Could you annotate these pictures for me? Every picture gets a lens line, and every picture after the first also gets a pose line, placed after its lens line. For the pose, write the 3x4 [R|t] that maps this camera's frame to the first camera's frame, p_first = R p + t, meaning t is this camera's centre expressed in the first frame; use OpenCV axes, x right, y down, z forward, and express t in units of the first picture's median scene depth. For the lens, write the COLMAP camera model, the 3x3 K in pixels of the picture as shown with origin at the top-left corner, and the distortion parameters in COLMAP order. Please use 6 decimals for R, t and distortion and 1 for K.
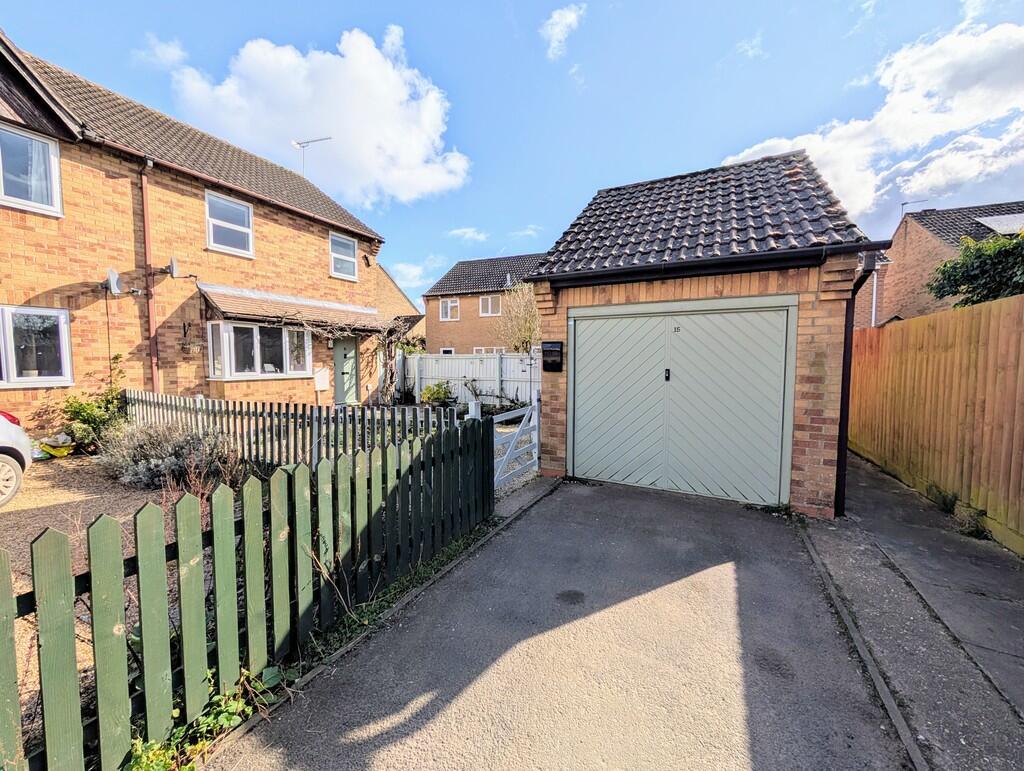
lens RADIAL K [[388.1, 0, 512.7], [0, 388.1, 381.8], [0, 0, 1]] dist [-0.001300, 0.000366]
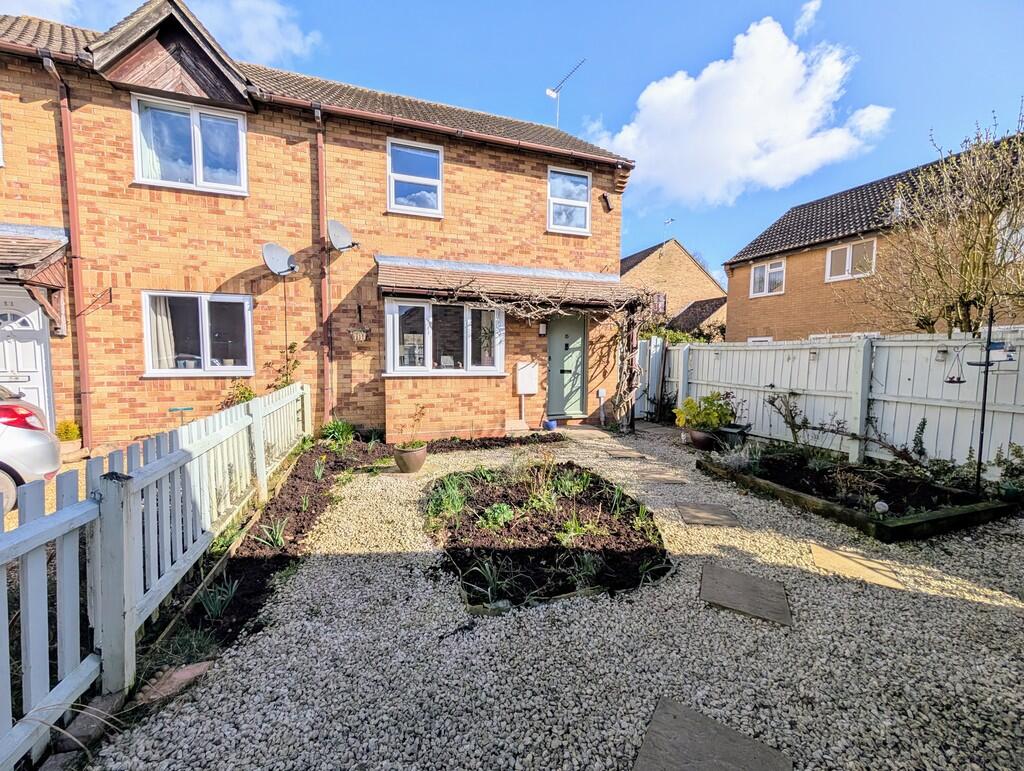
lens RADIAL K [[388.1, 0, 512.7], [0, 388.1, 381.8], [0, 0, 1]] dist [-0.001300, 0.000366]
pose [[0.718134, 0.050430, -0.694075, -0.020931], [-0.046265, 0.998624, 0.024689, -0.021081], [0.694365, 0.014382, 0.719480, 0.565263]]
